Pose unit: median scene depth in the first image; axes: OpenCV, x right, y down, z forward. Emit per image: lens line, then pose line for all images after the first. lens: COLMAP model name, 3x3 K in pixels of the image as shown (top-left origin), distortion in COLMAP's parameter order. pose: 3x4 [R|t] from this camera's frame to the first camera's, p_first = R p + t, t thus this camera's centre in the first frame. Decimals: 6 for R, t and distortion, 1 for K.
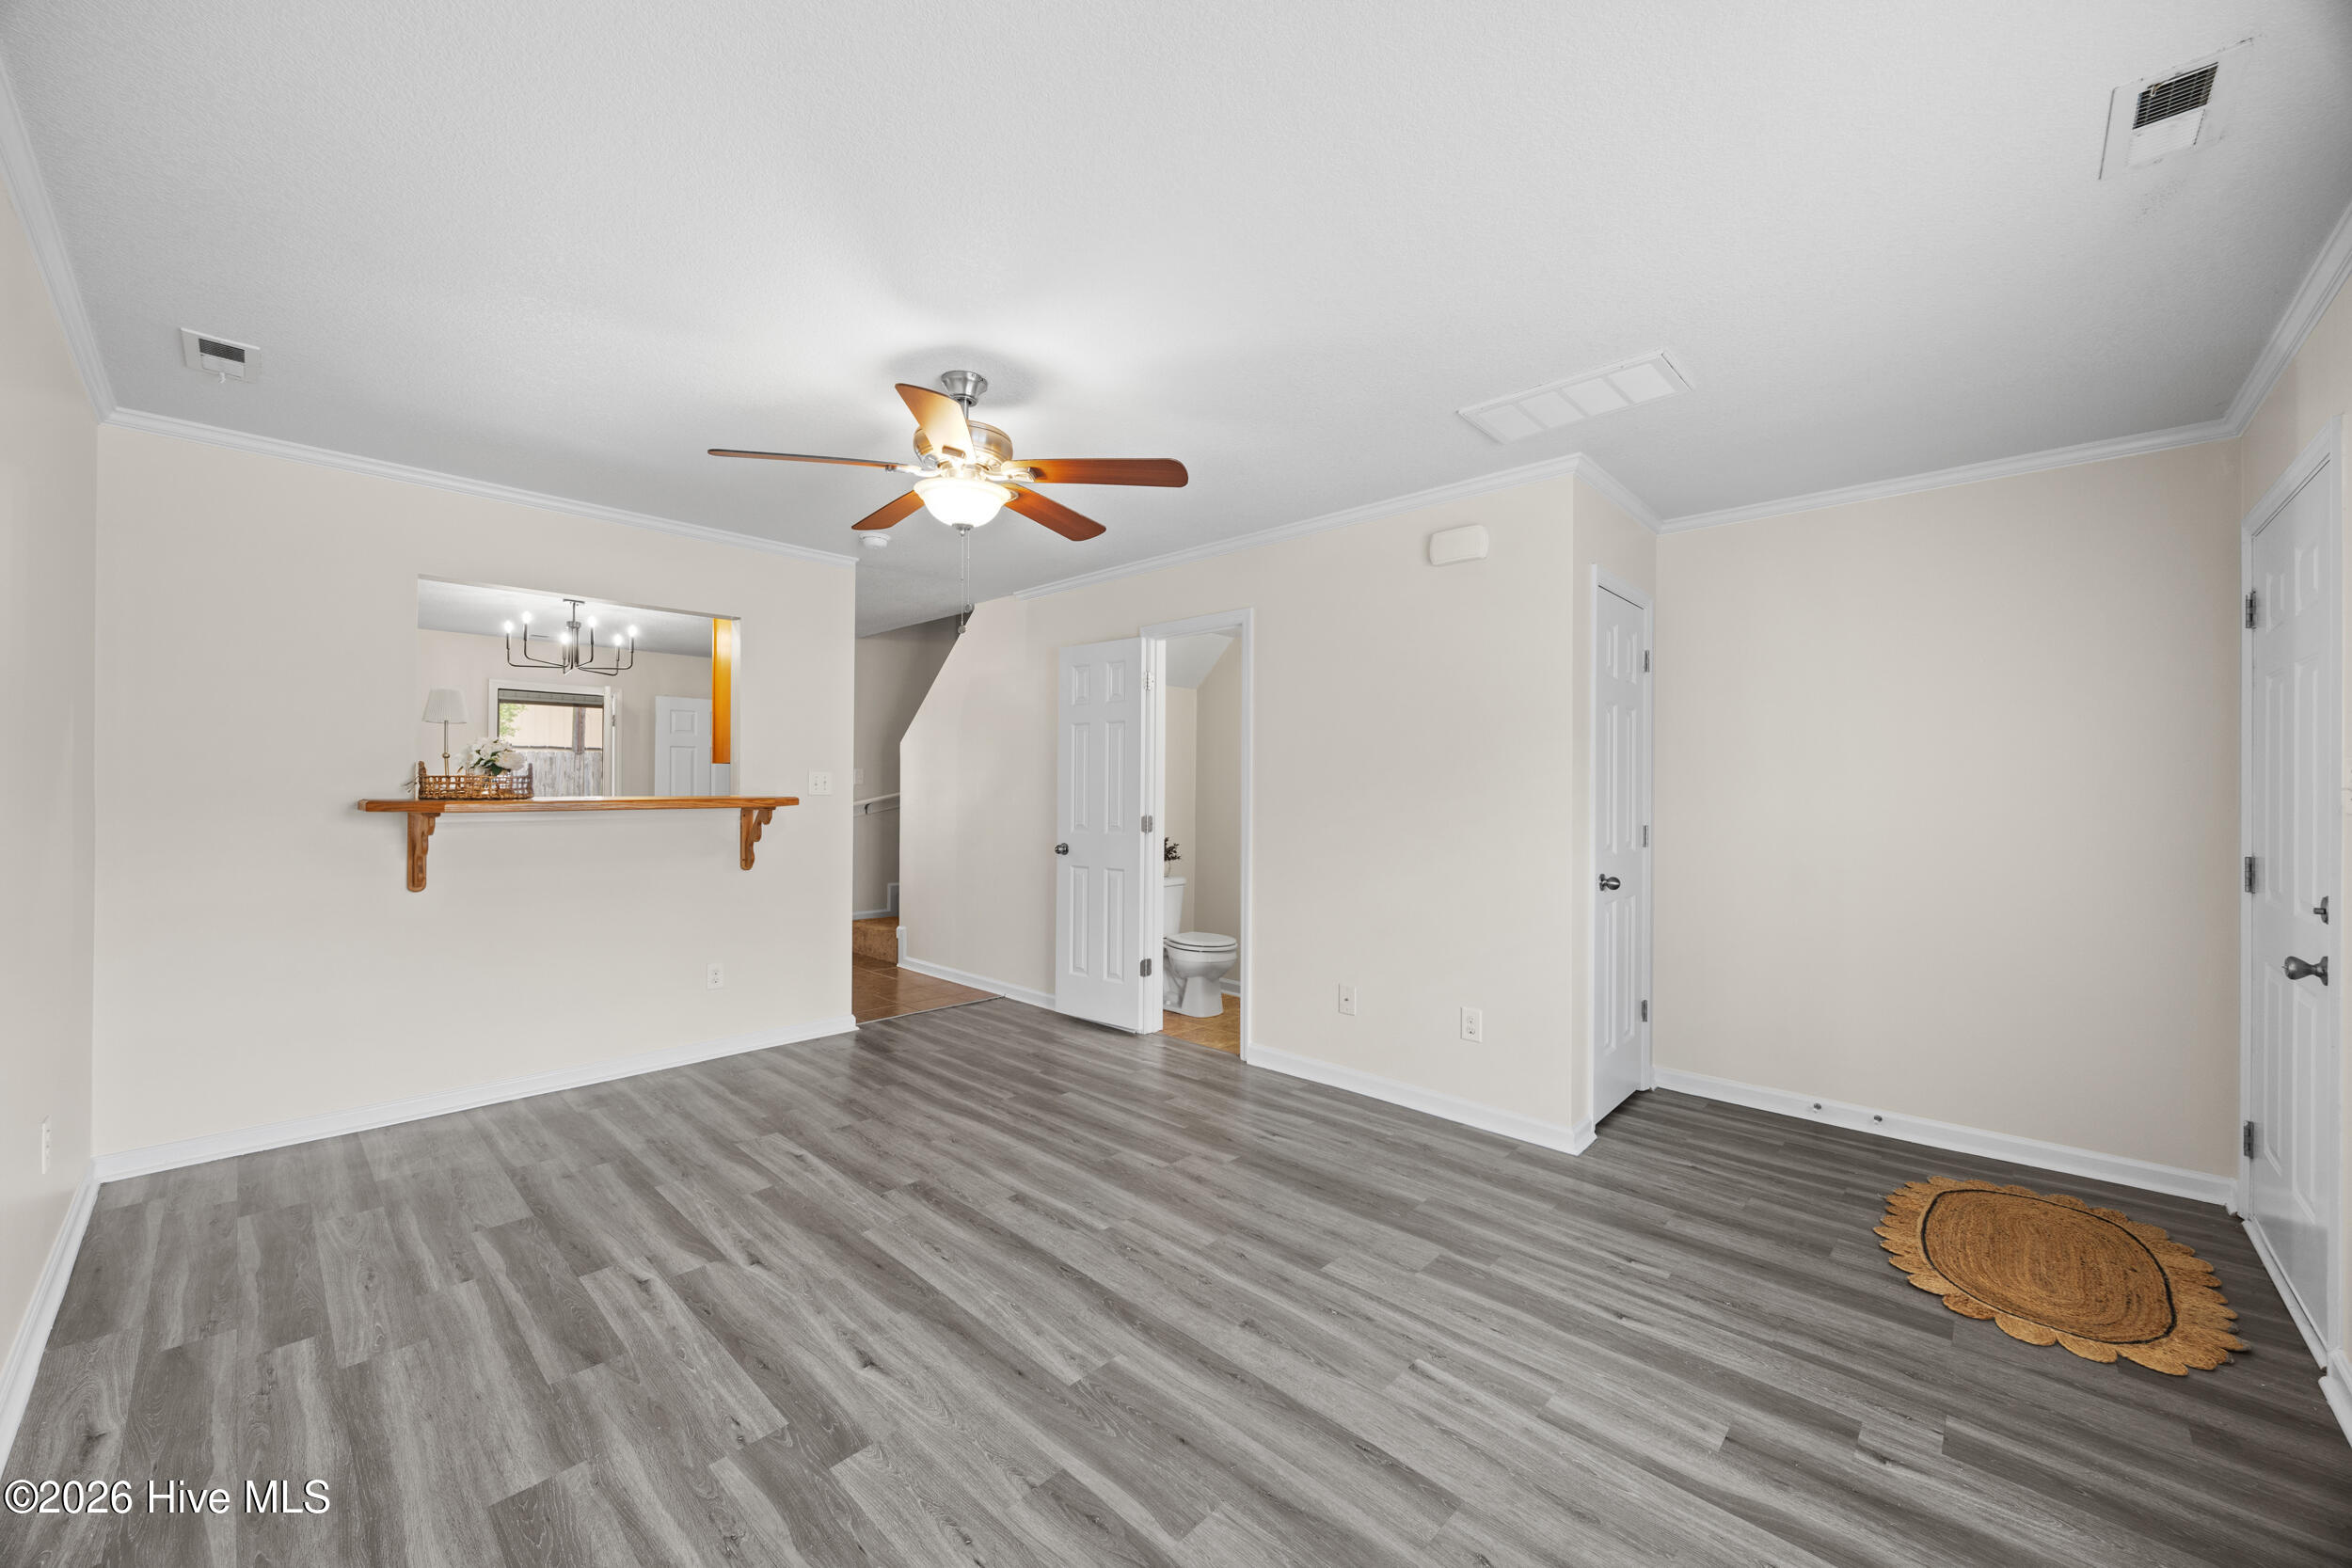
lens RADIAL K [[893.5, 0, 1164.7], [0, 893.5, 788.6], [0, 0, 1]] dist [-0.000811, -0.000301]
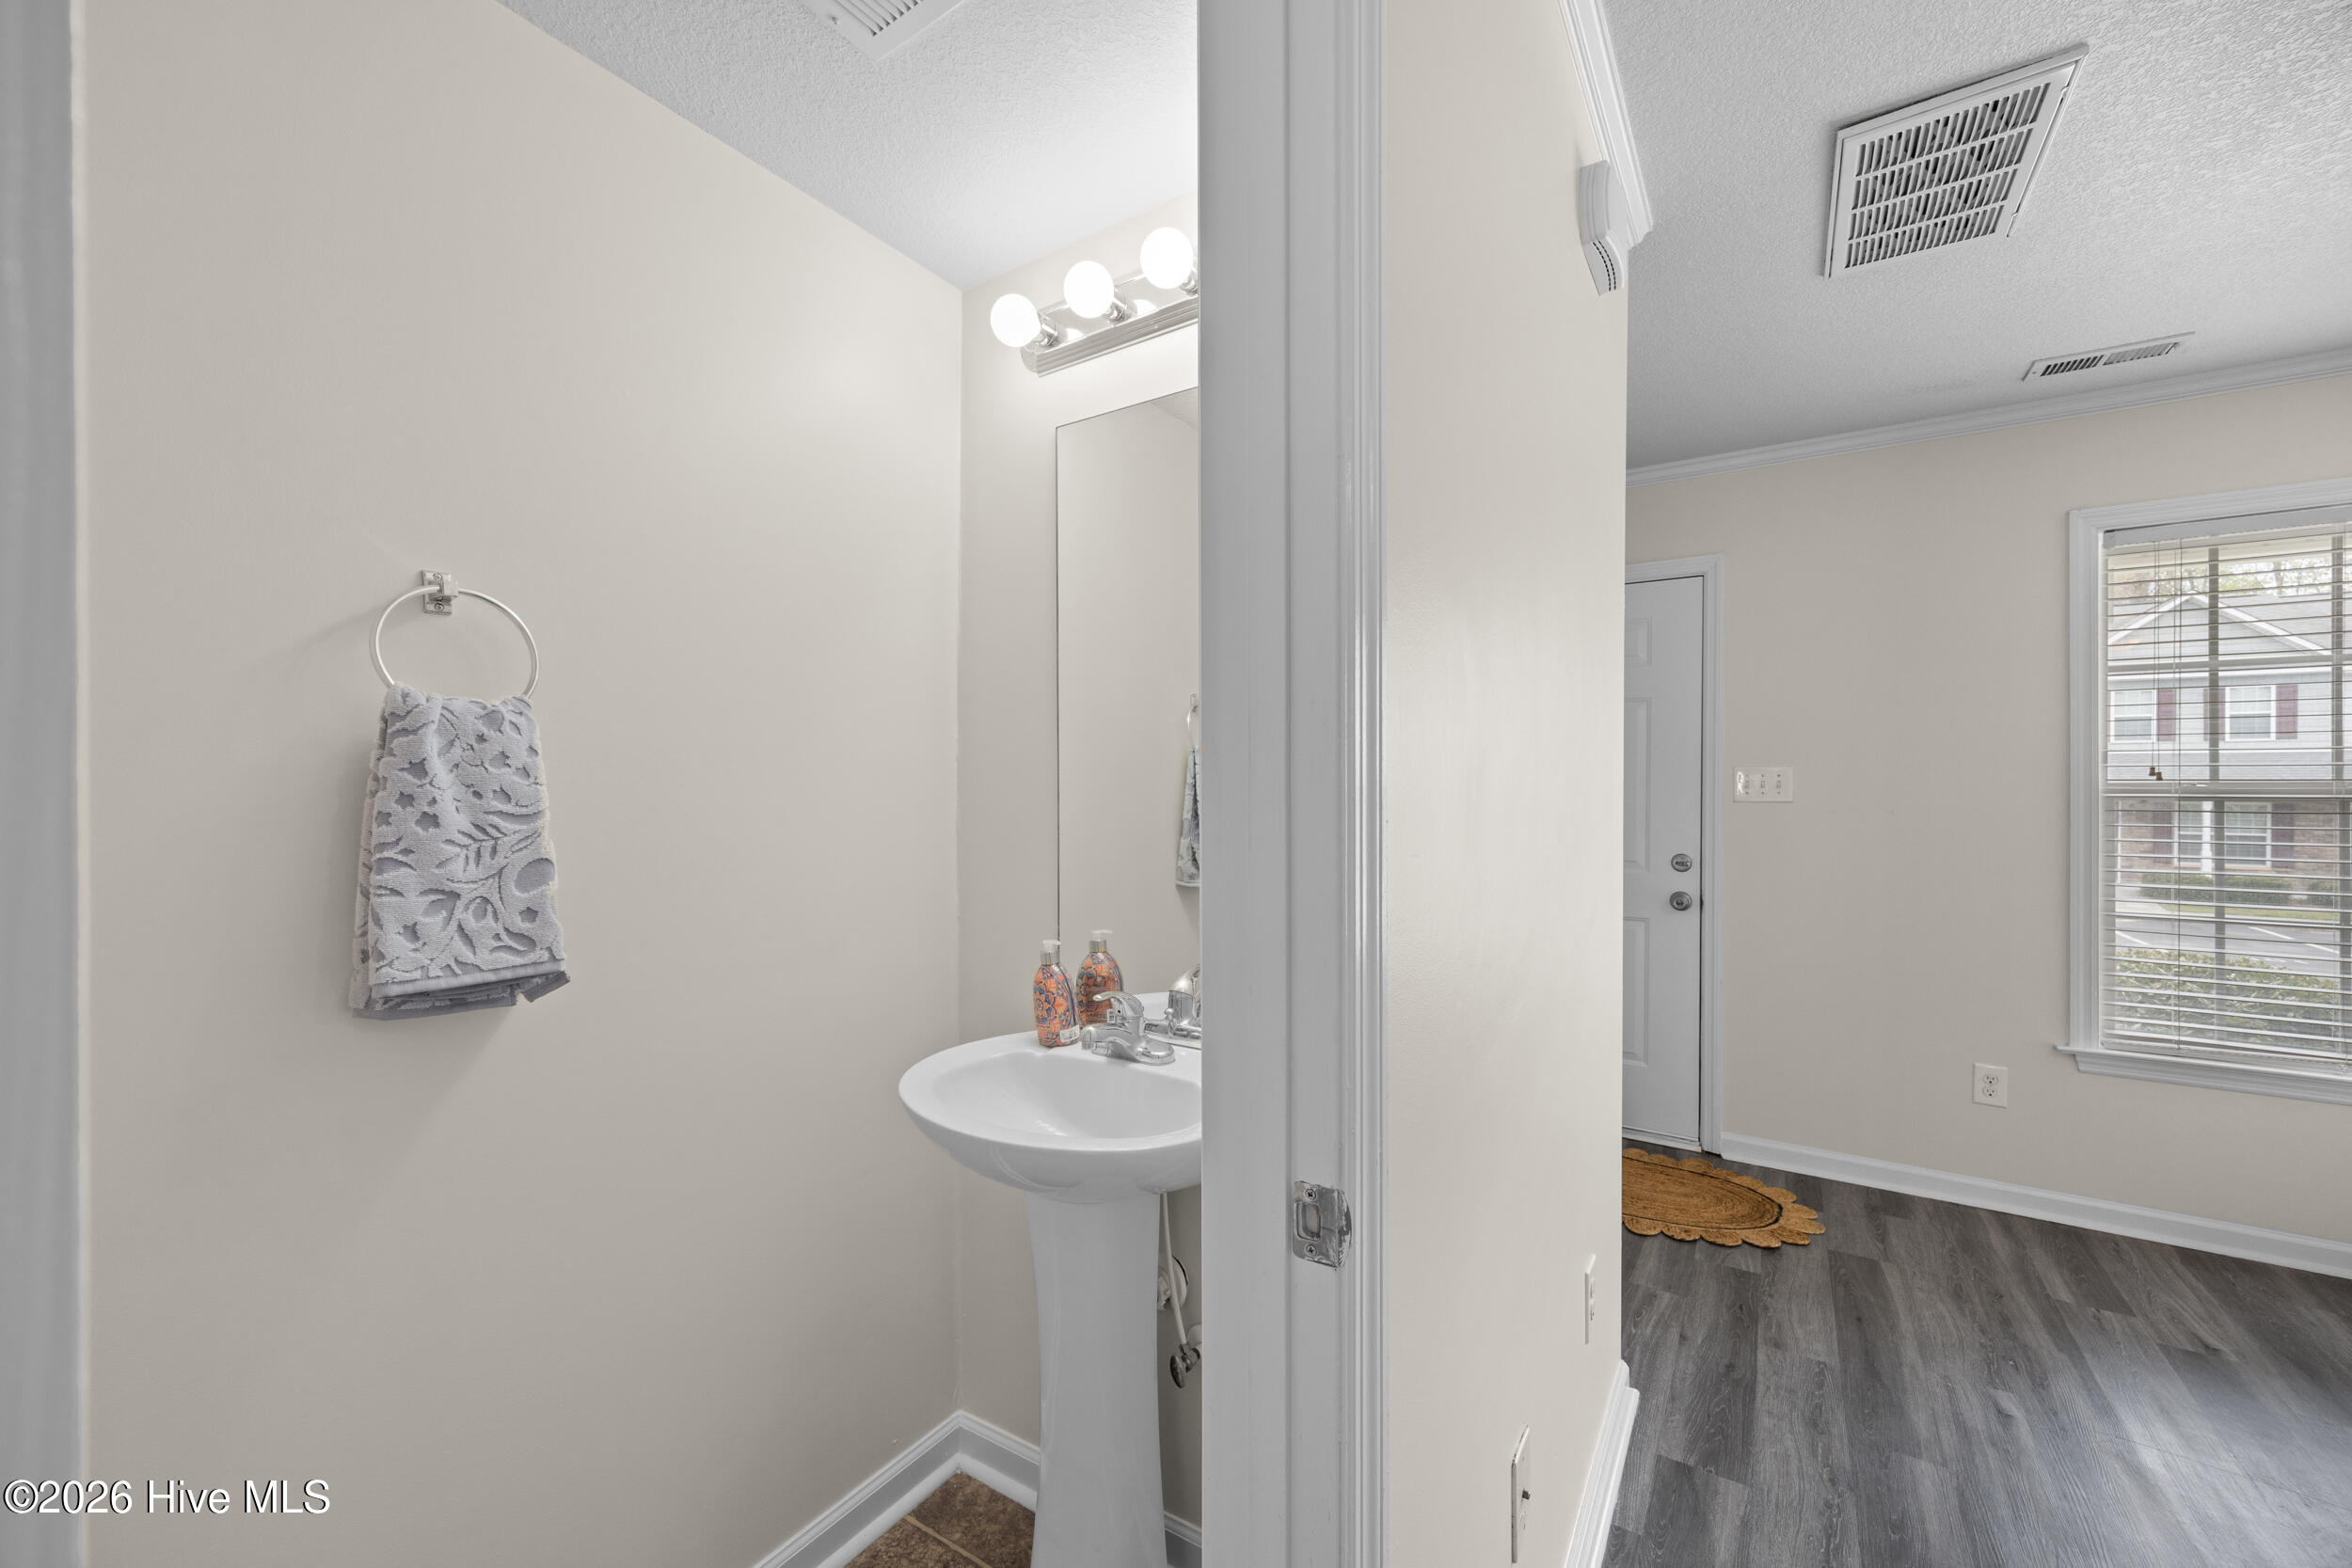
lens RADIAL K [[909.8, 0, 1144.1], [0, 909.8, 791.6], [0, 0, 1]] dist [-0.000740, -0.000291]
pose [[-0.157261, -0.005536, 0.987541, -0.108698], [-0.000385, 0.999985, 0.005544, 0.003796], [-0.987557, 0.000491, -0.157261, 1.766745]]
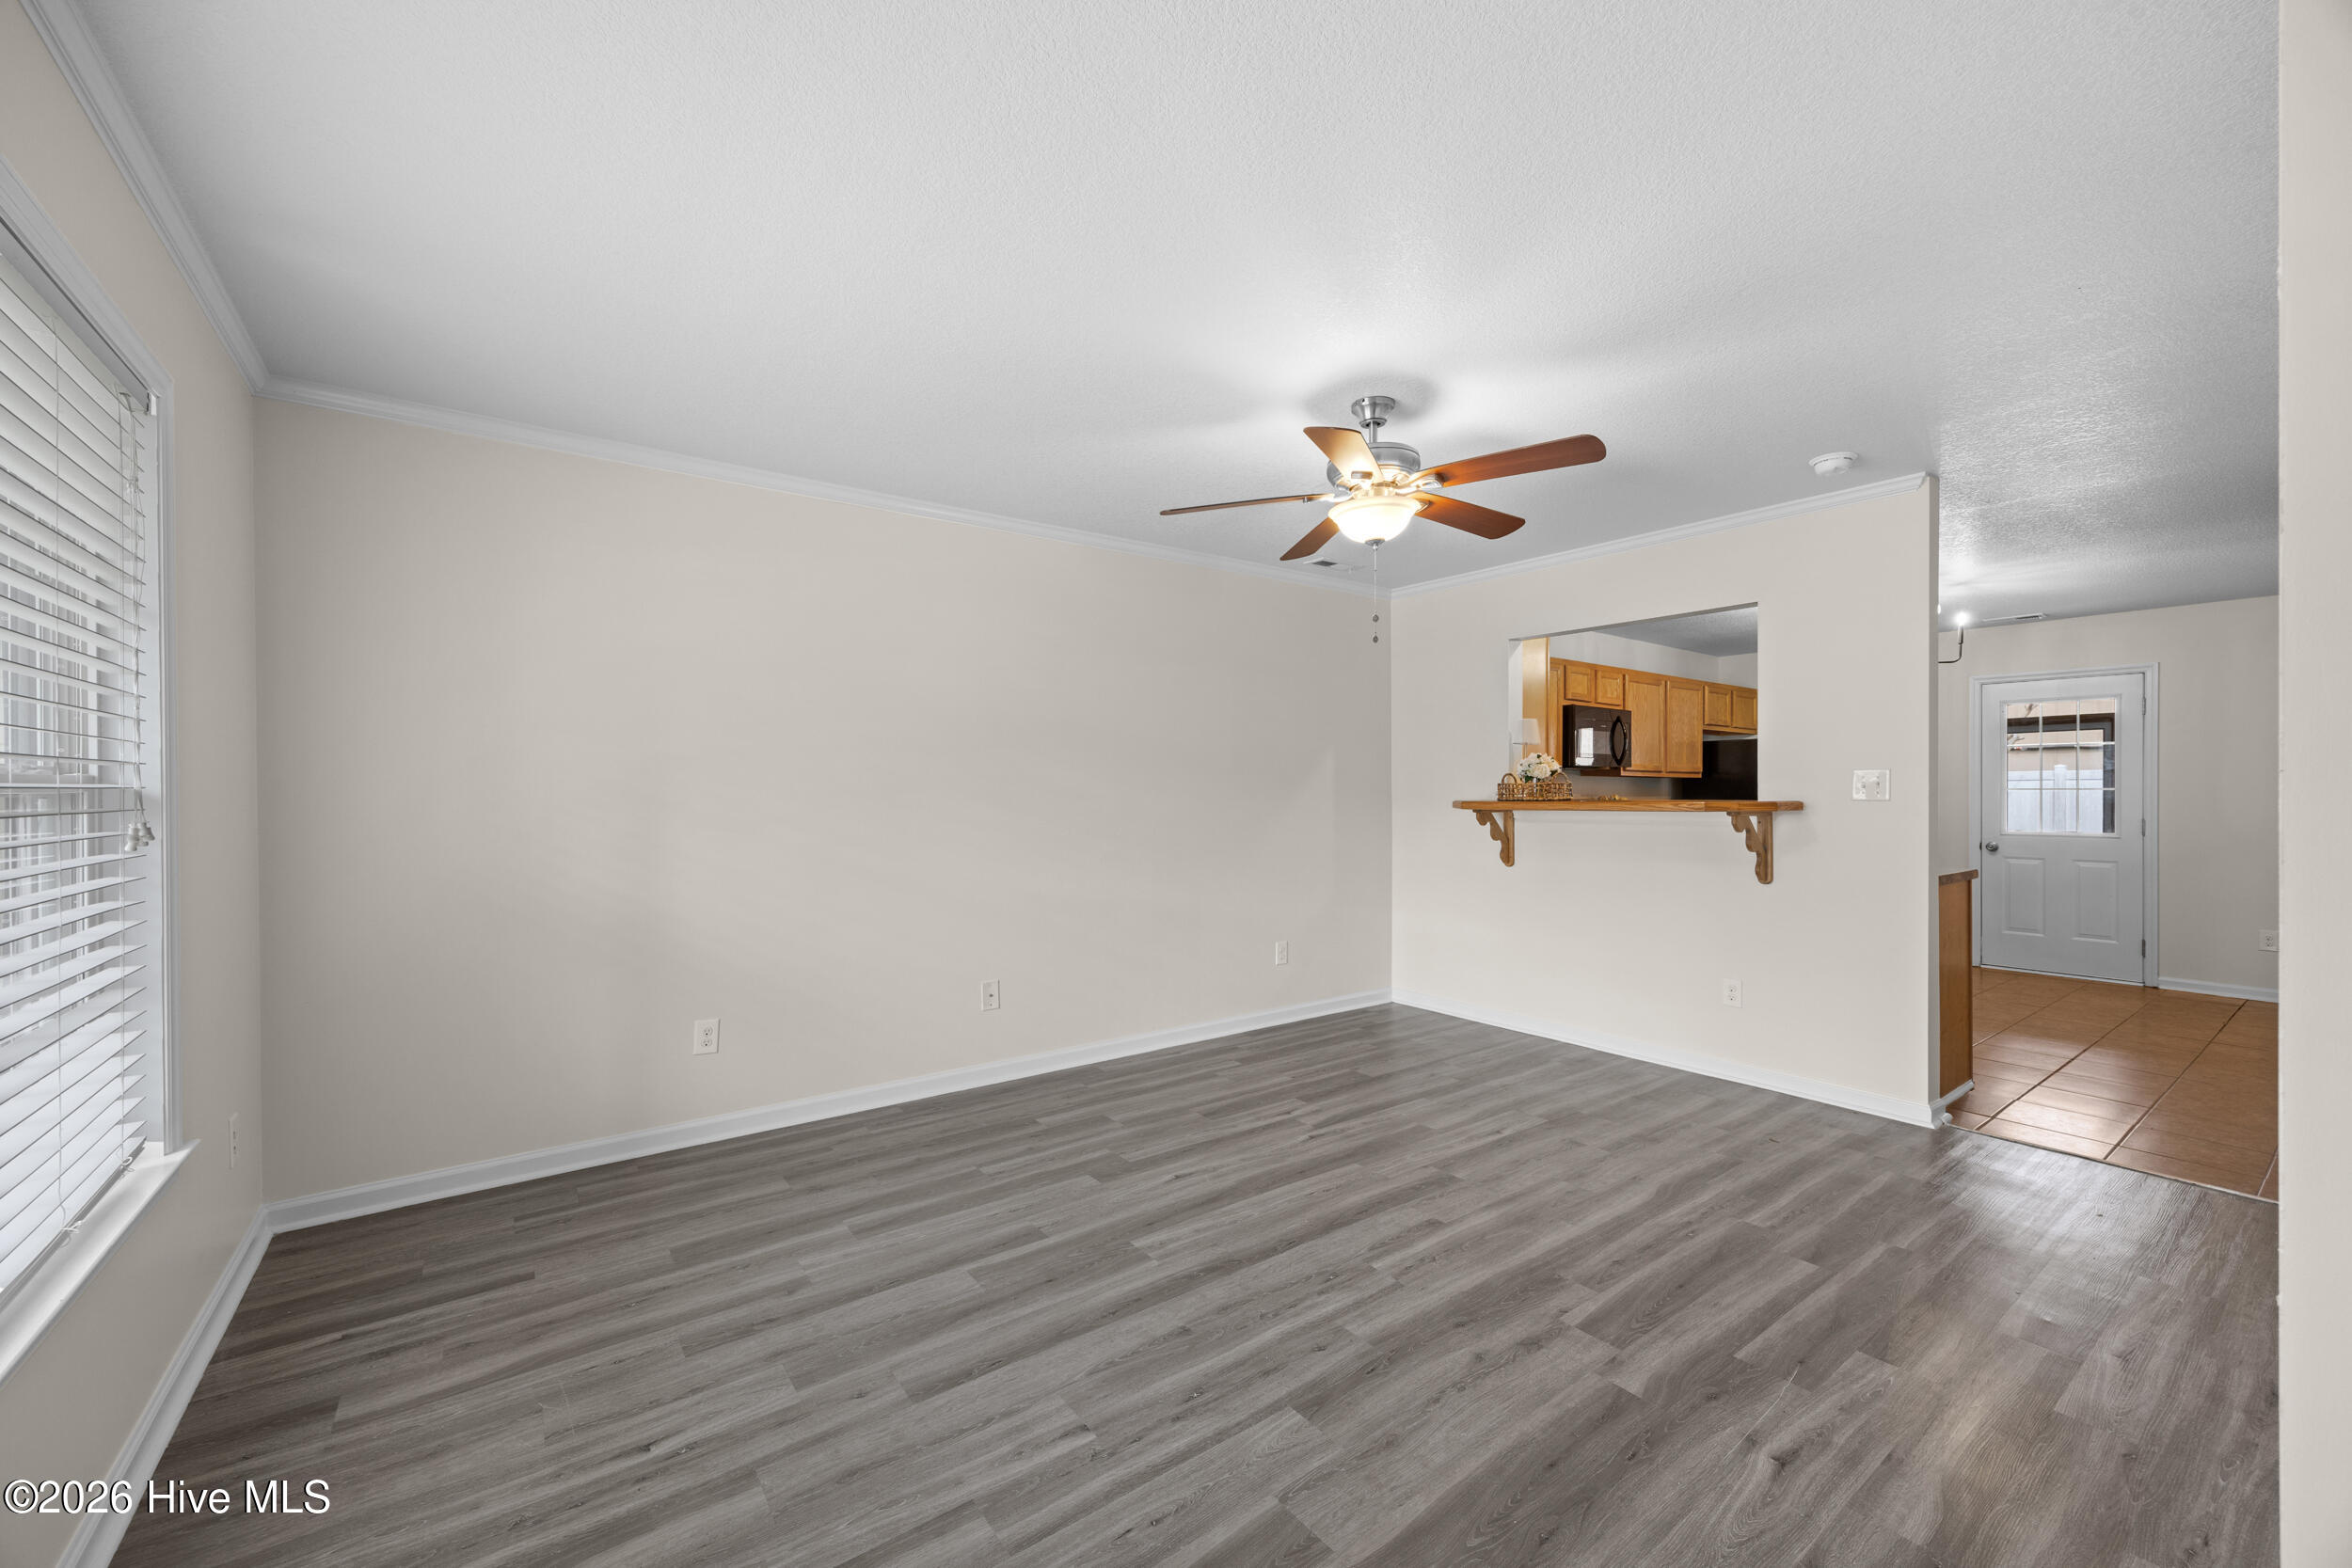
lens RADIAL K [[926.8, 0, 1163.2], [0, 926.8, 793.6], [0, 0, 1]] dist [0.000047, 0.000087]
pose [[-0.176159, -0.004118, -0.984353, 0.922057], [-0.004637, 0.999984, -0.003354, 0.011887], [0.984351, 0.003973, -0.176175, 0.967671]]
